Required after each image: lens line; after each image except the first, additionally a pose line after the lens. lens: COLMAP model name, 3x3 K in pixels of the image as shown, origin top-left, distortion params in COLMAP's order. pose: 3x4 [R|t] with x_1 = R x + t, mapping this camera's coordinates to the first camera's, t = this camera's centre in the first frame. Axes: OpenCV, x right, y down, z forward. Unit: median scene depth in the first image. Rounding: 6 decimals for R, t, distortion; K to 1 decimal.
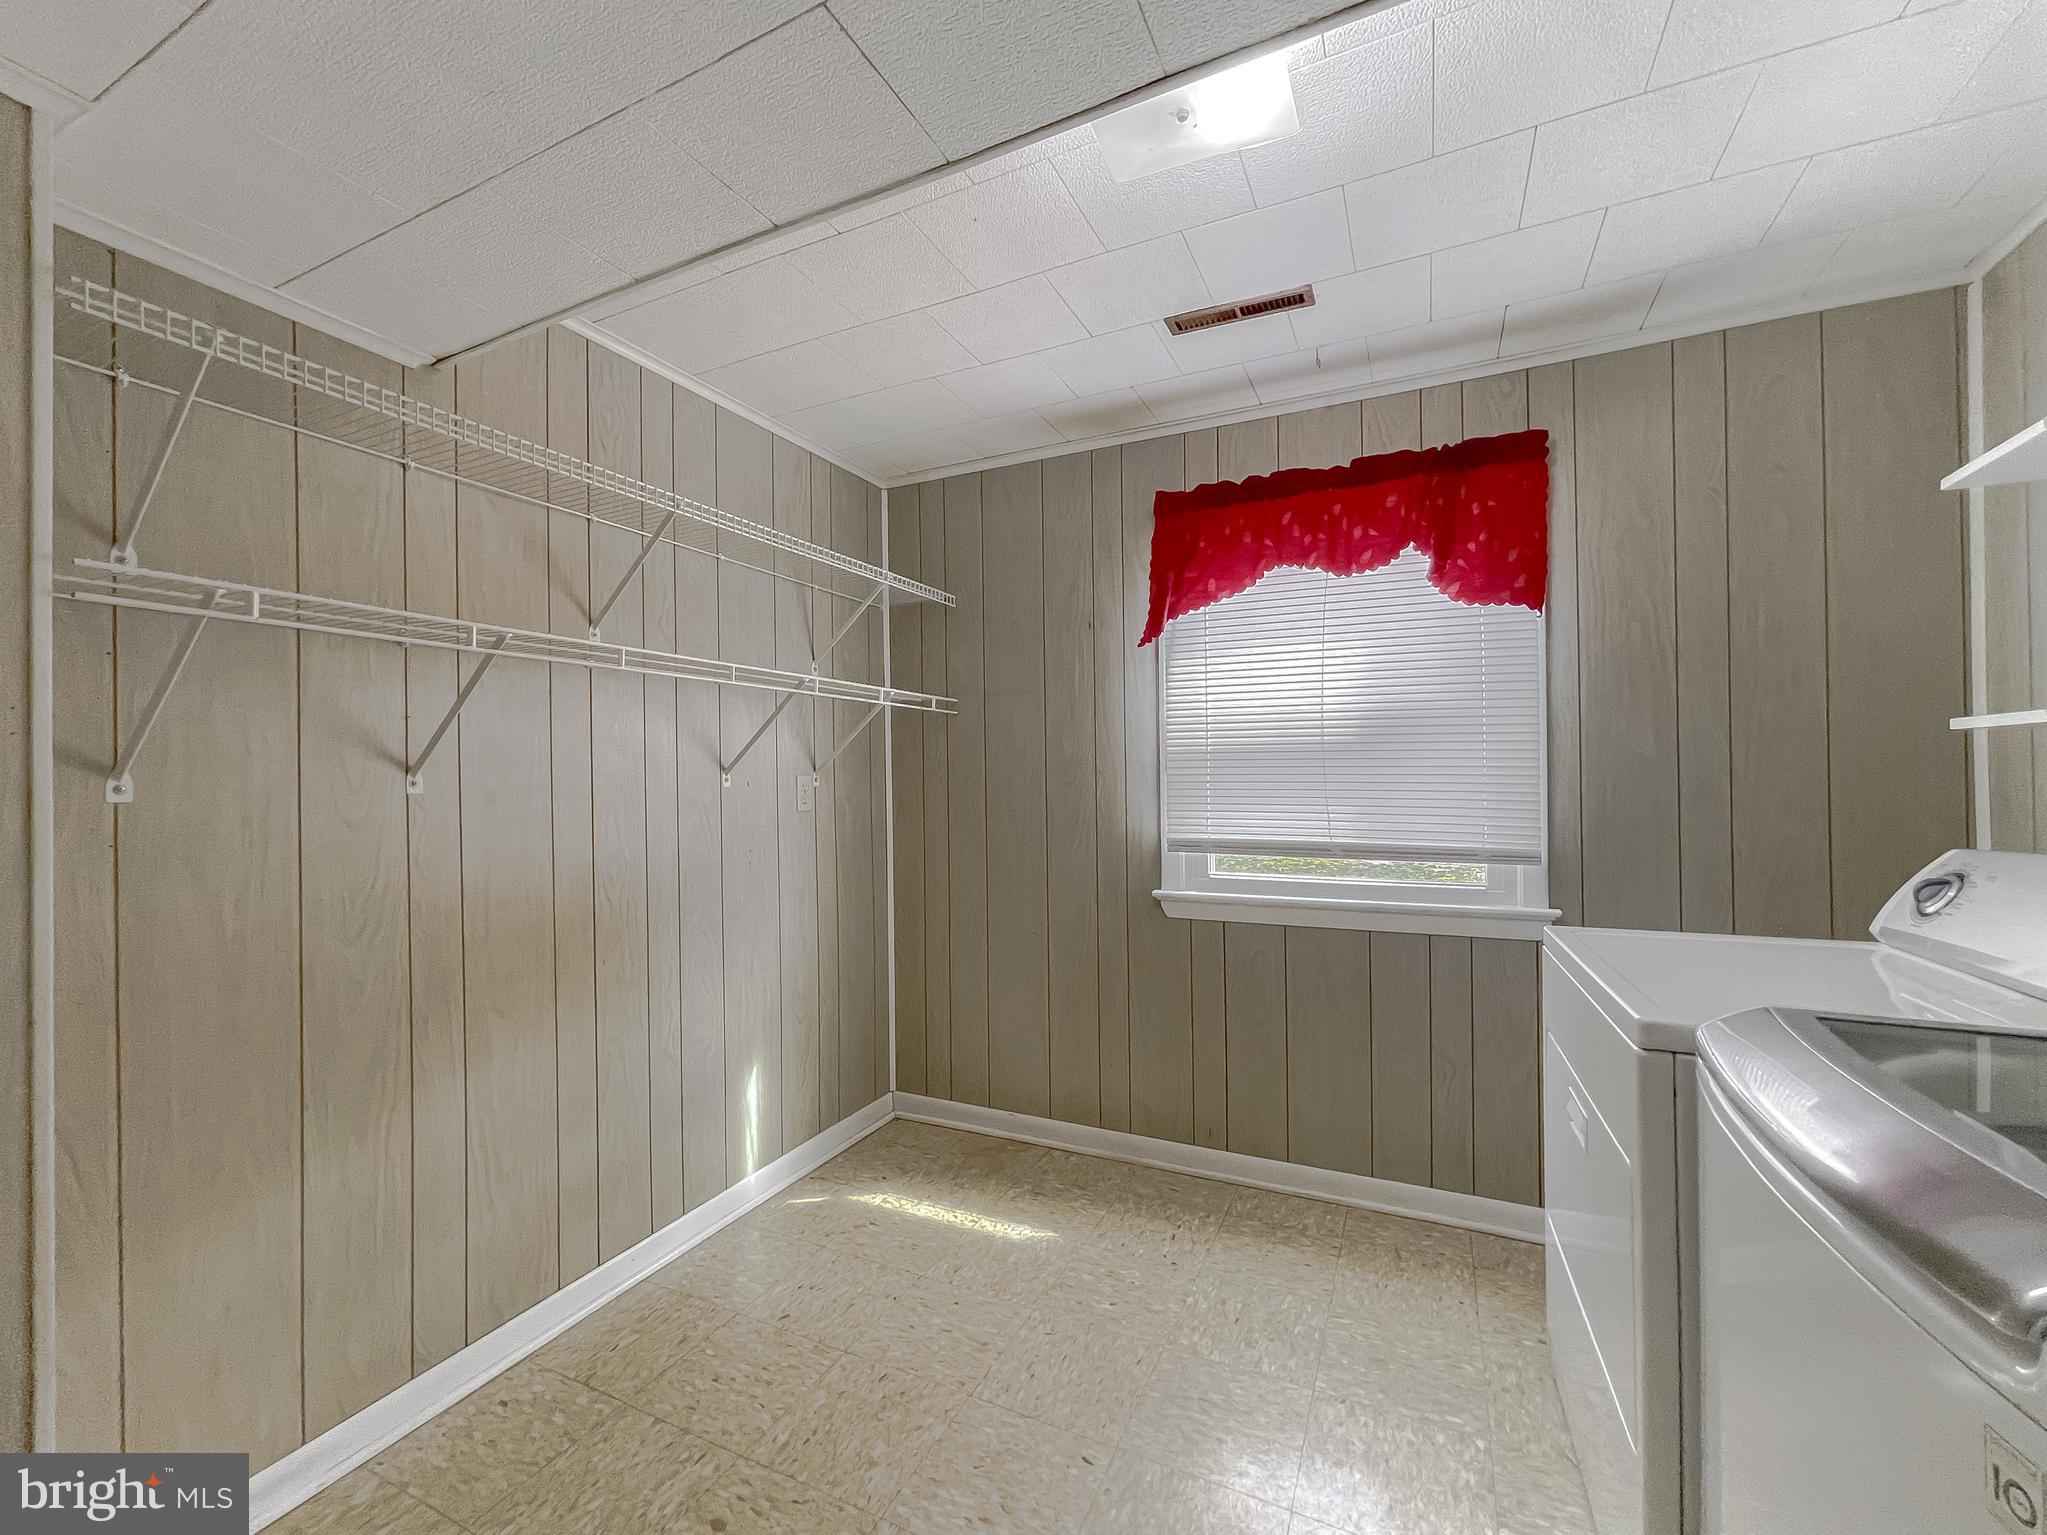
lens RADIAL K [[851.4, 0, 1000.2], [0, 851.4, 777.0], [0, 0, 1]] dist [0.002981, 0.000854]
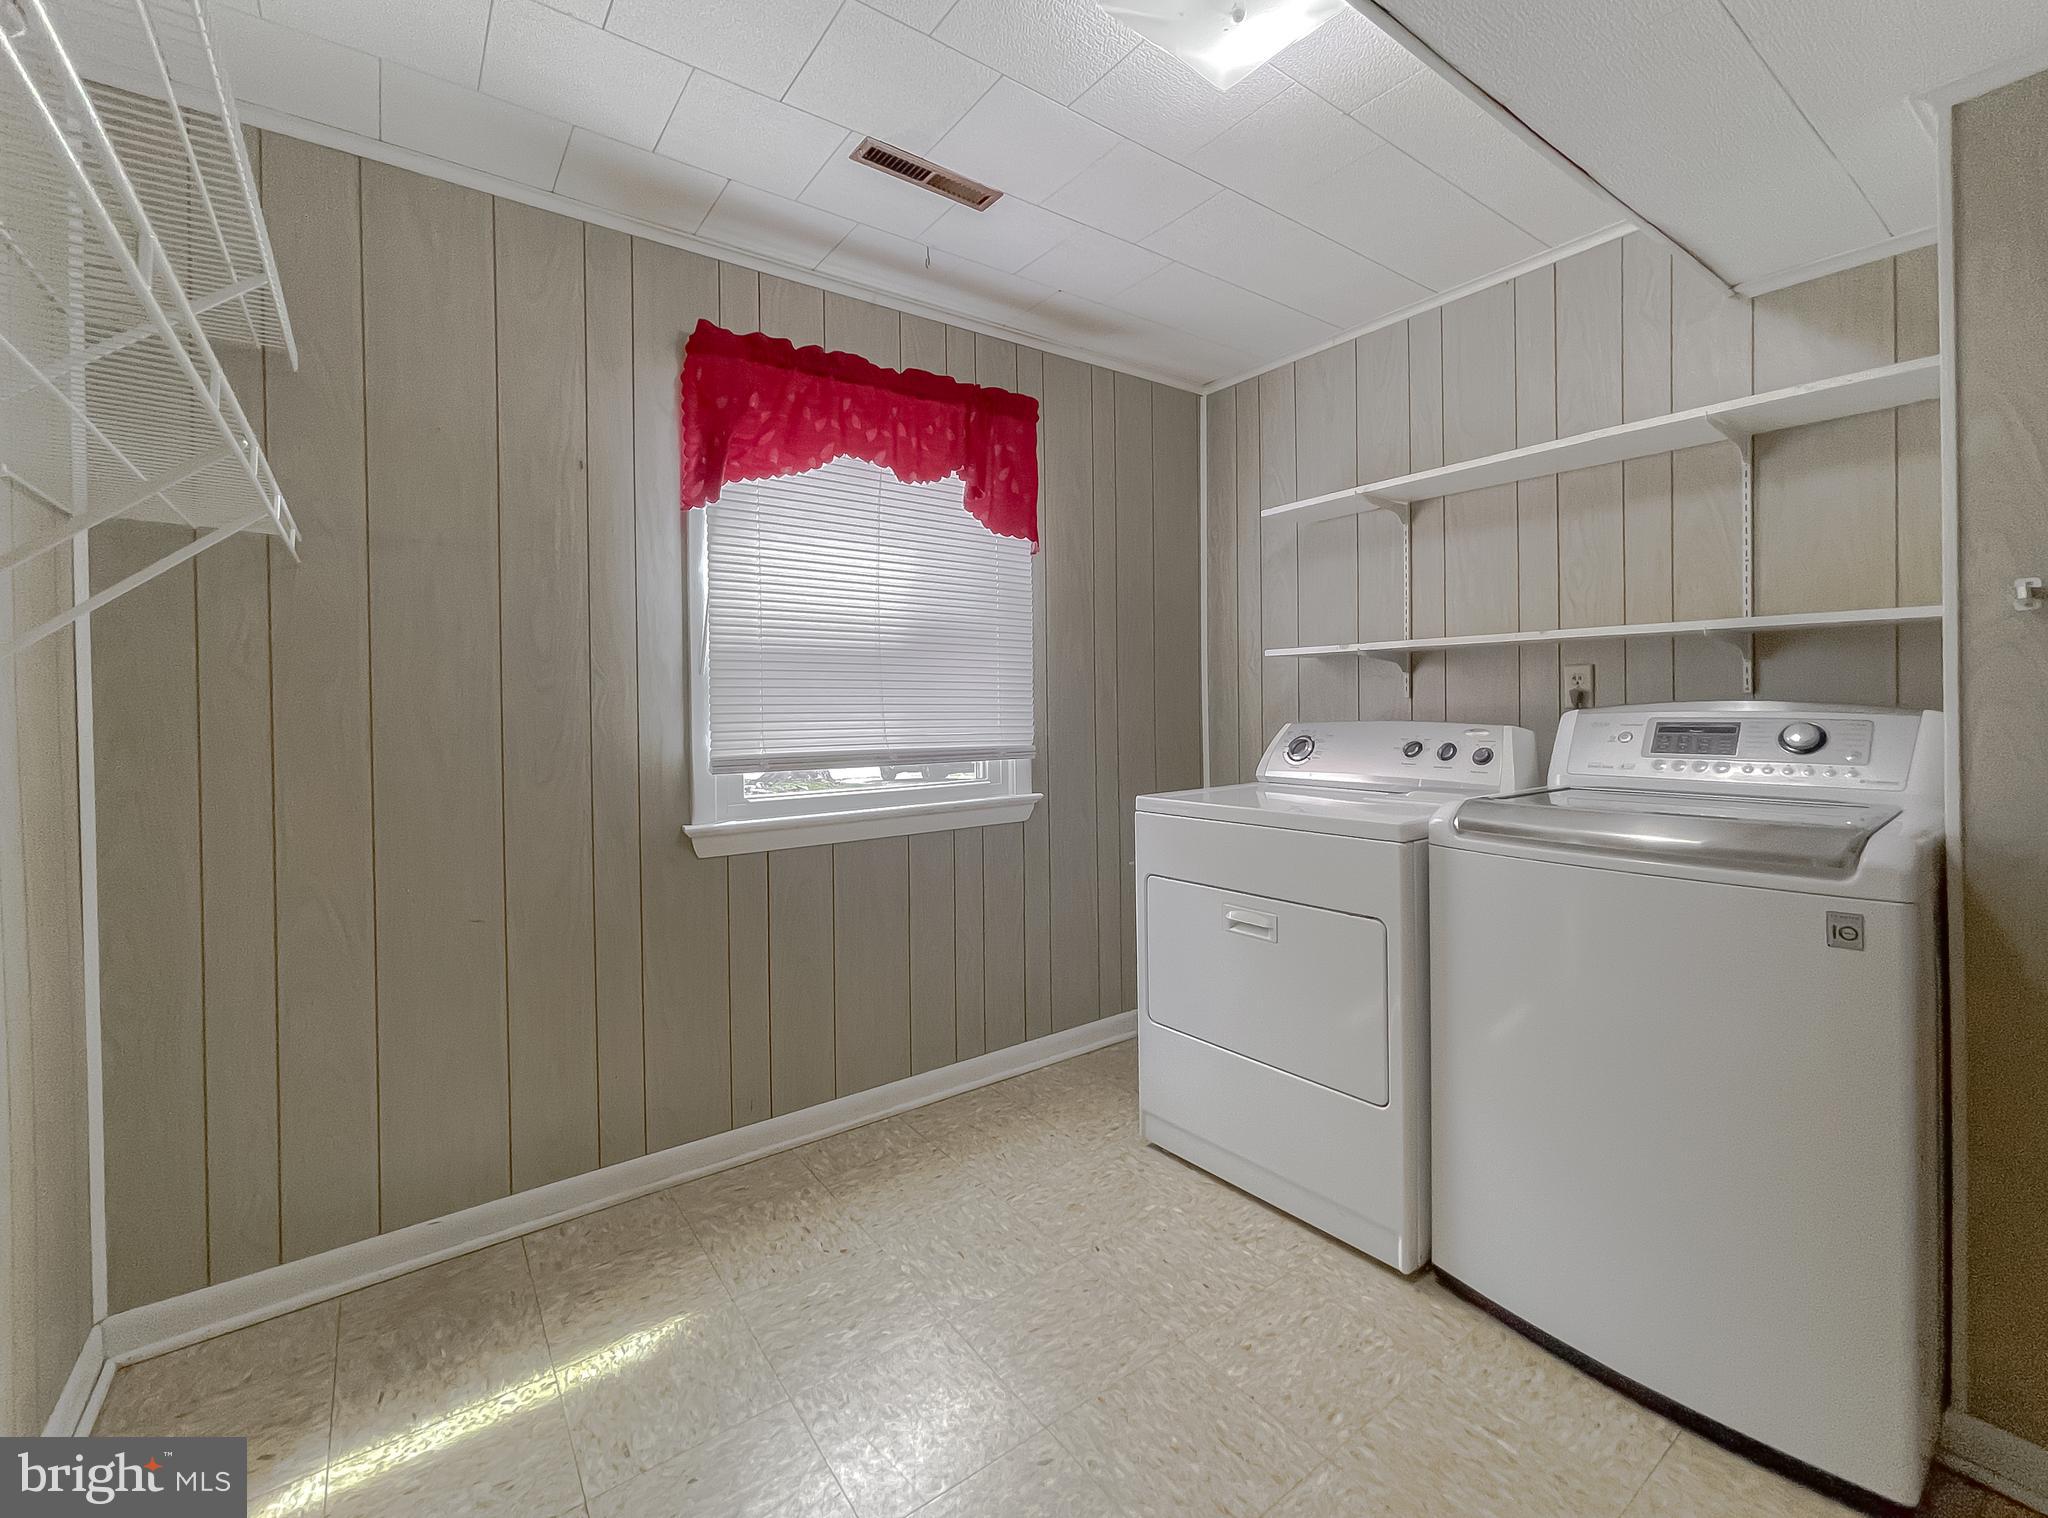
lens RADIAL K [[898.2, 0, 1029.4], [0, 898.2, 701.5], [0, 0, 1]] dist [0.000248, 0.005418]
pose [[0.452659, 0.003807, 0.891676, -0.450535], [0.002578, 0.999981, -0.005578, 0.027003], [-0.891680, 0.004823, 0.452640, 0.378742]]
